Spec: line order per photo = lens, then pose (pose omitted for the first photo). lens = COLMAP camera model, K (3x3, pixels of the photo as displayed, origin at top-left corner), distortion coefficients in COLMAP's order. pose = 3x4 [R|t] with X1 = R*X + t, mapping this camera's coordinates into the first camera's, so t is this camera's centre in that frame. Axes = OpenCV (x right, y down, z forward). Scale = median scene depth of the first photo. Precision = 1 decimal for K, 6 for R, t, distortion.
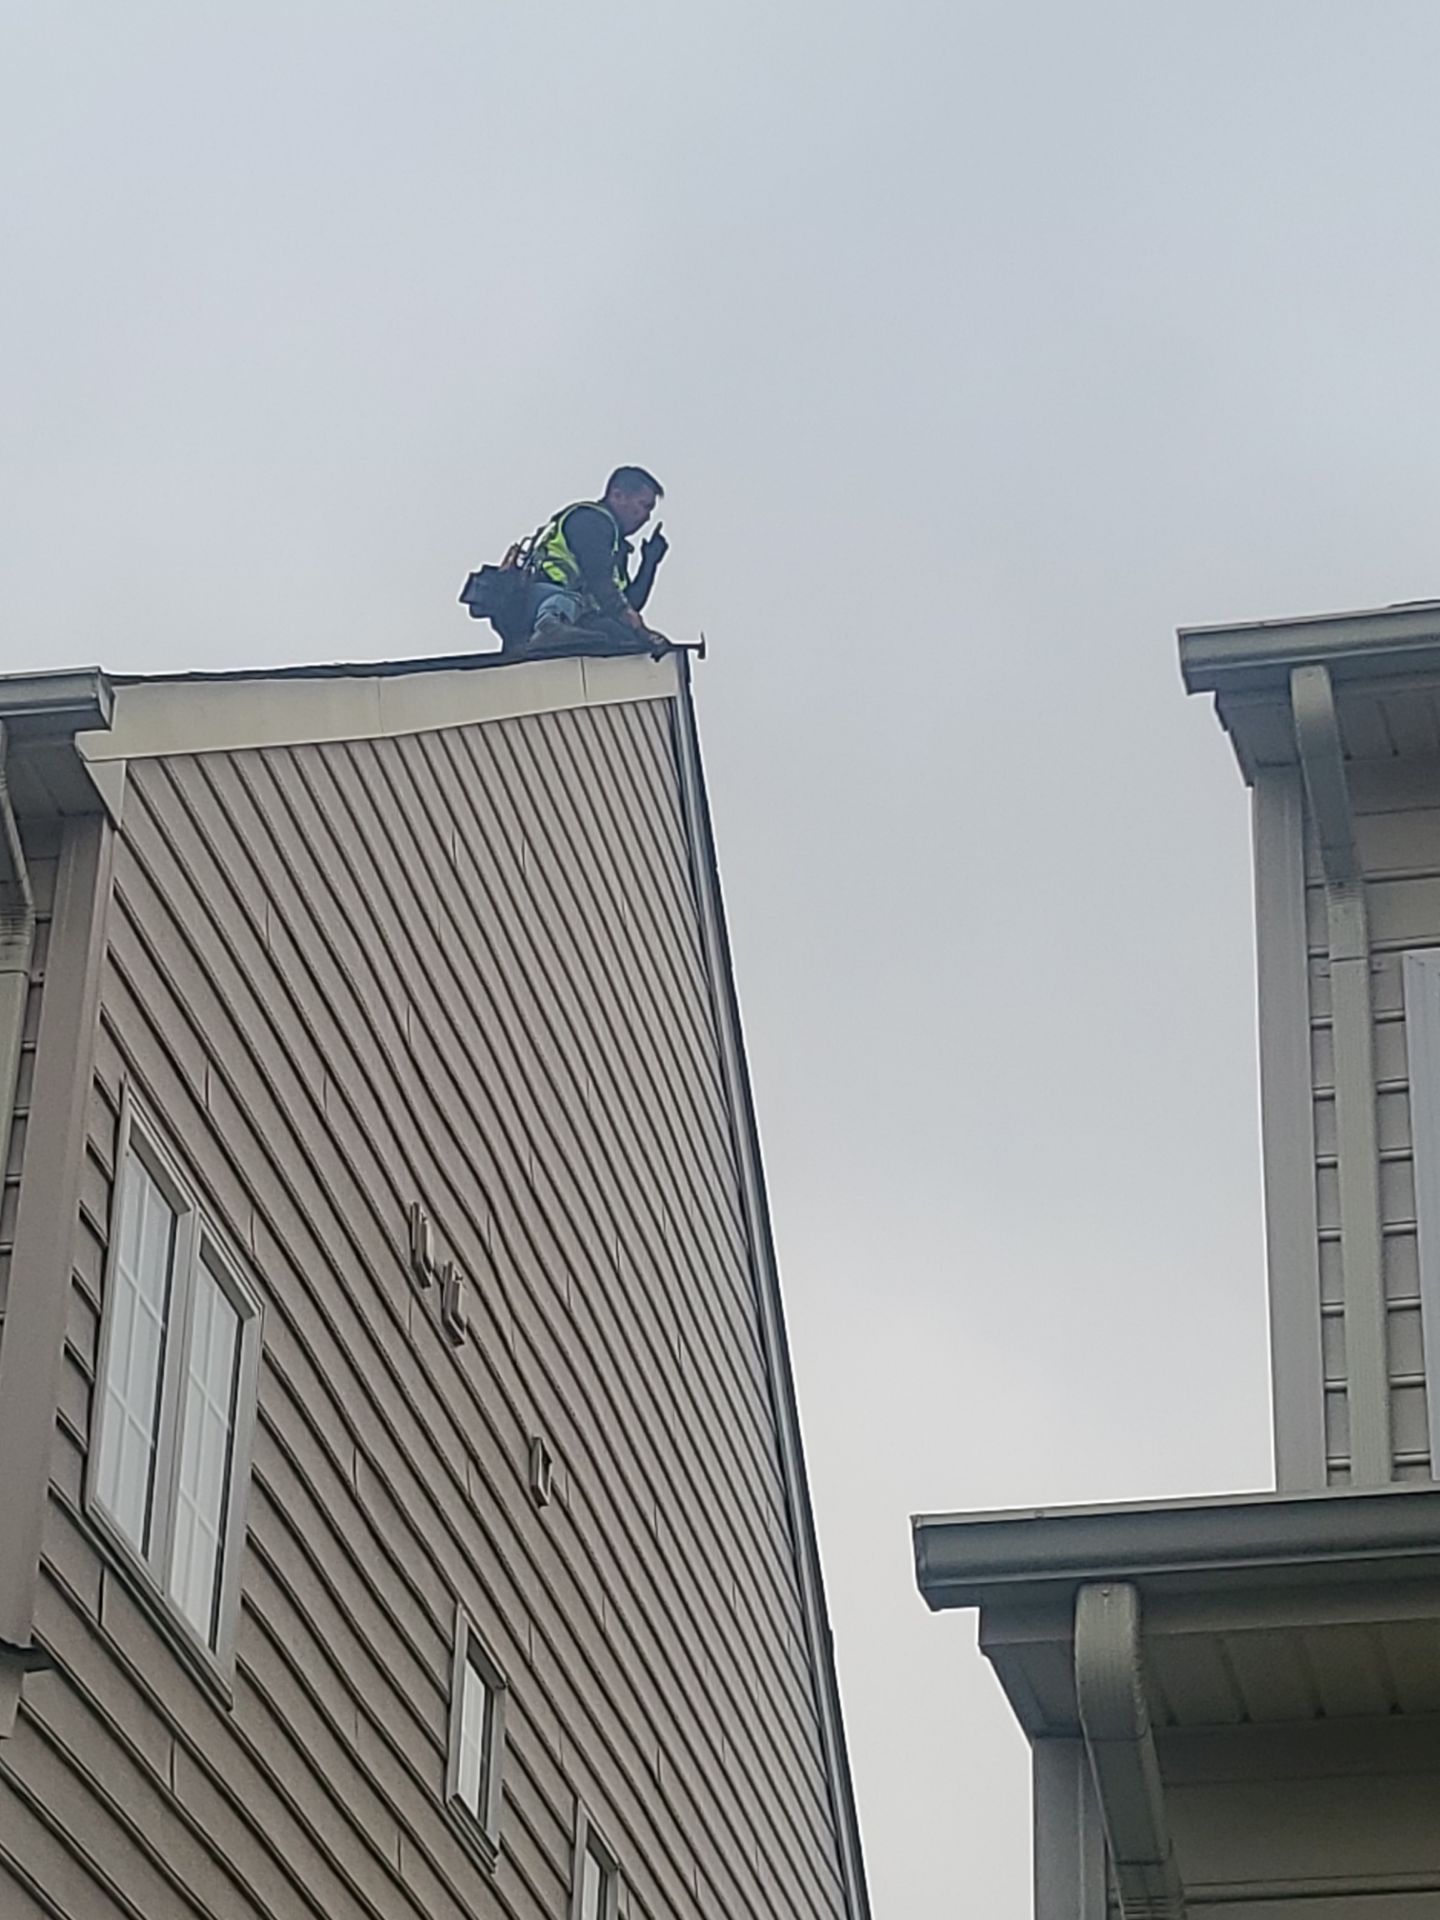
lens RADIAL K [[4623.8, 0, 720.0], [0, 4623.8, 960.0], [0, 0, 1]] dist [0.096218, 0.692745]
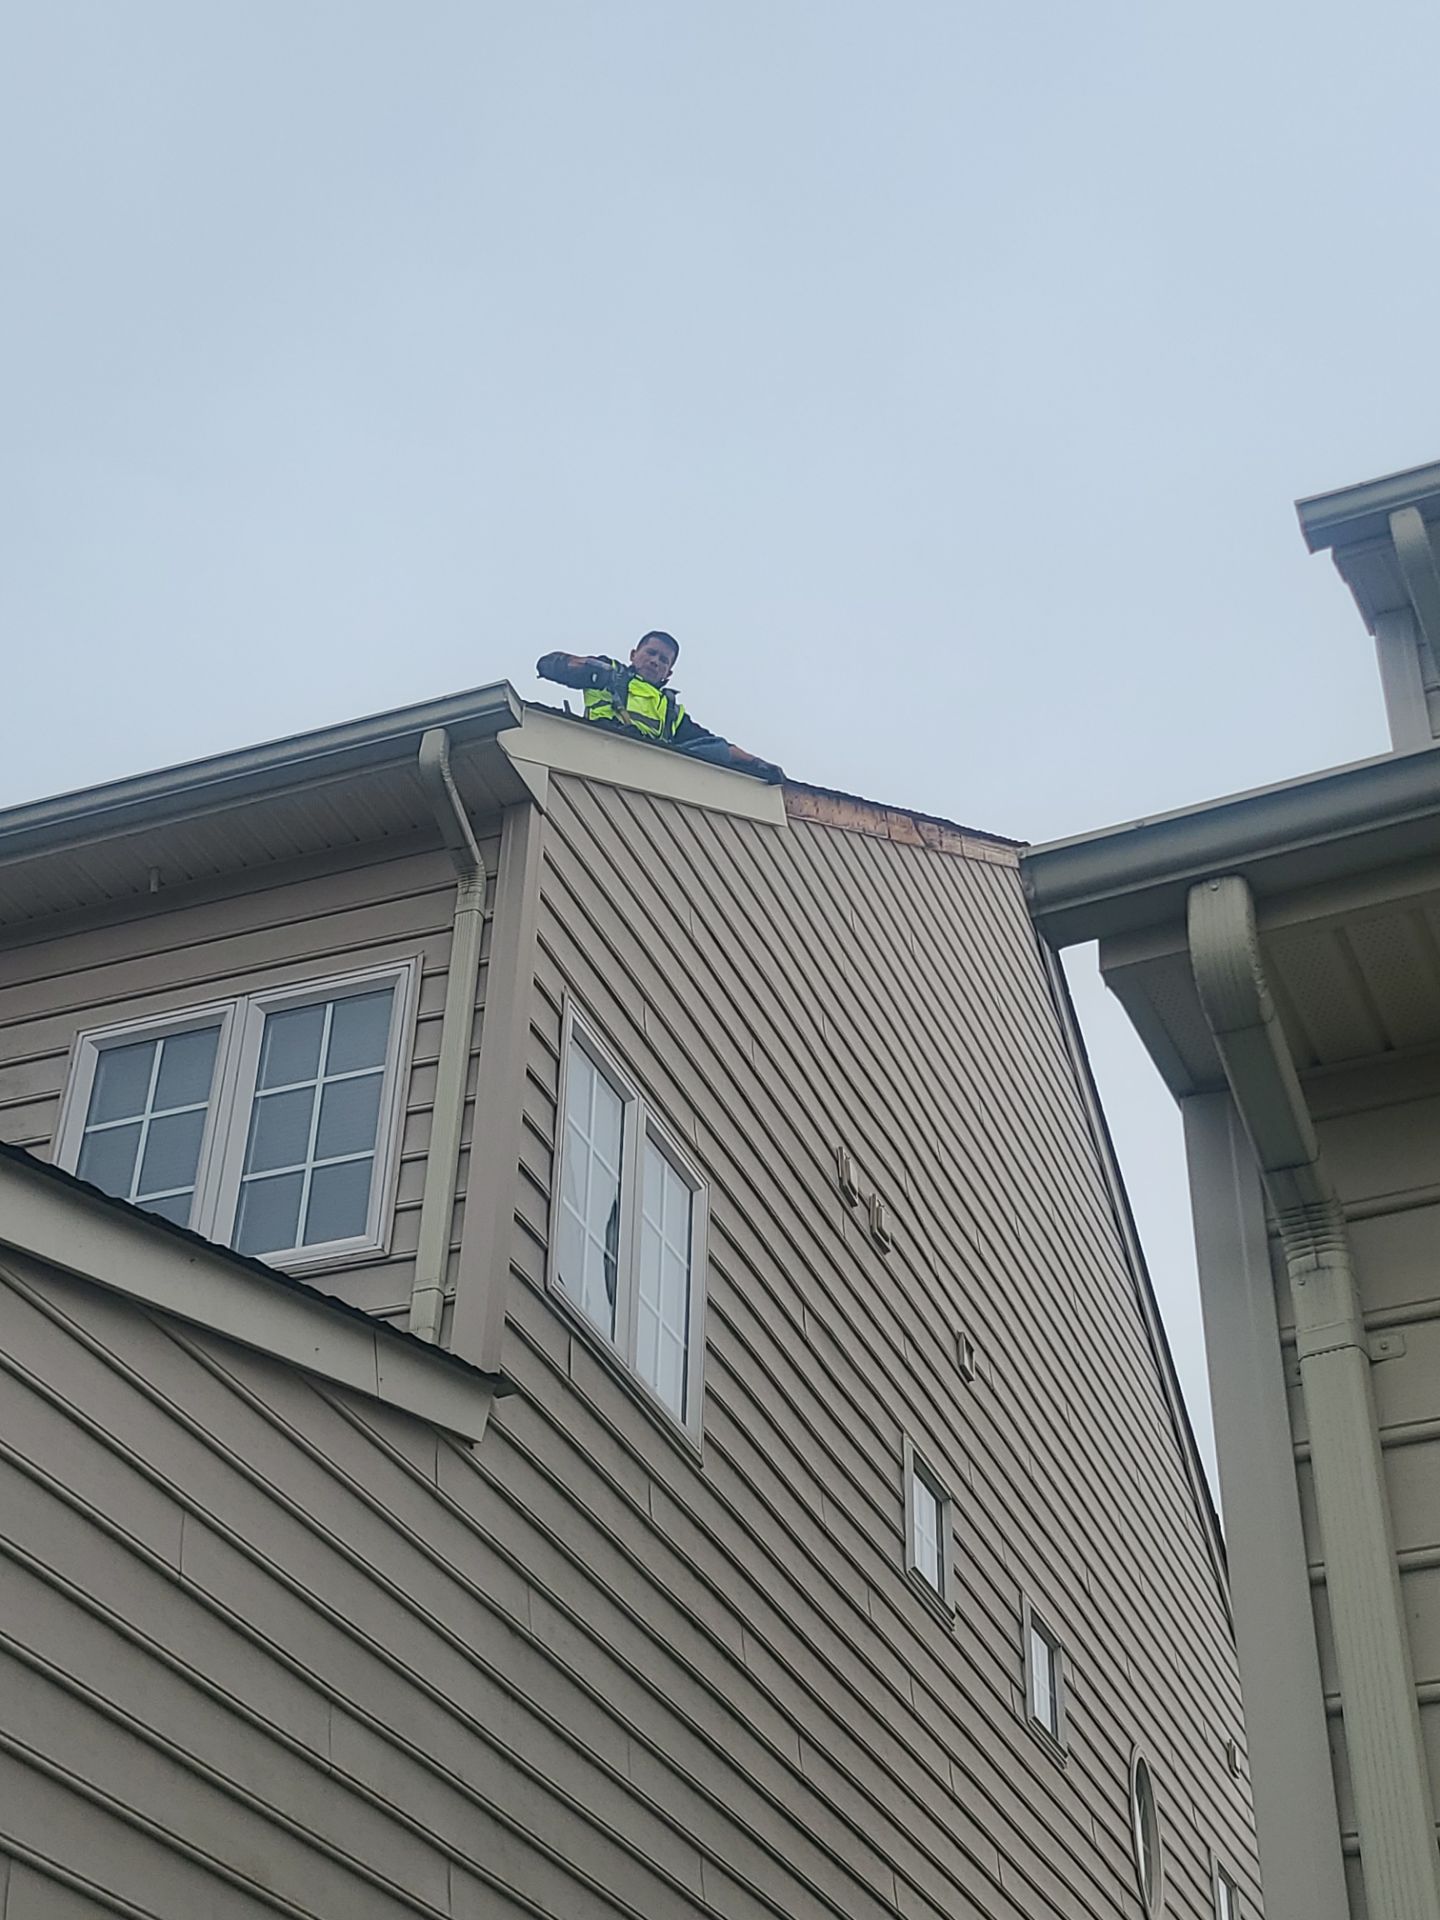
lens RADIAL K [[2564.1, 0, 720.0], [0, 2564.1, 960.0], [0, 0, 1]] dist [0.121566, -0.035750]
pose [[0.980000, -0.119783, -0.158906, 0.036991], [0.098078, 0.985557, -0.138050, 0.122175], [0.173147, 0.119704, 0.977594, 0.256311]]
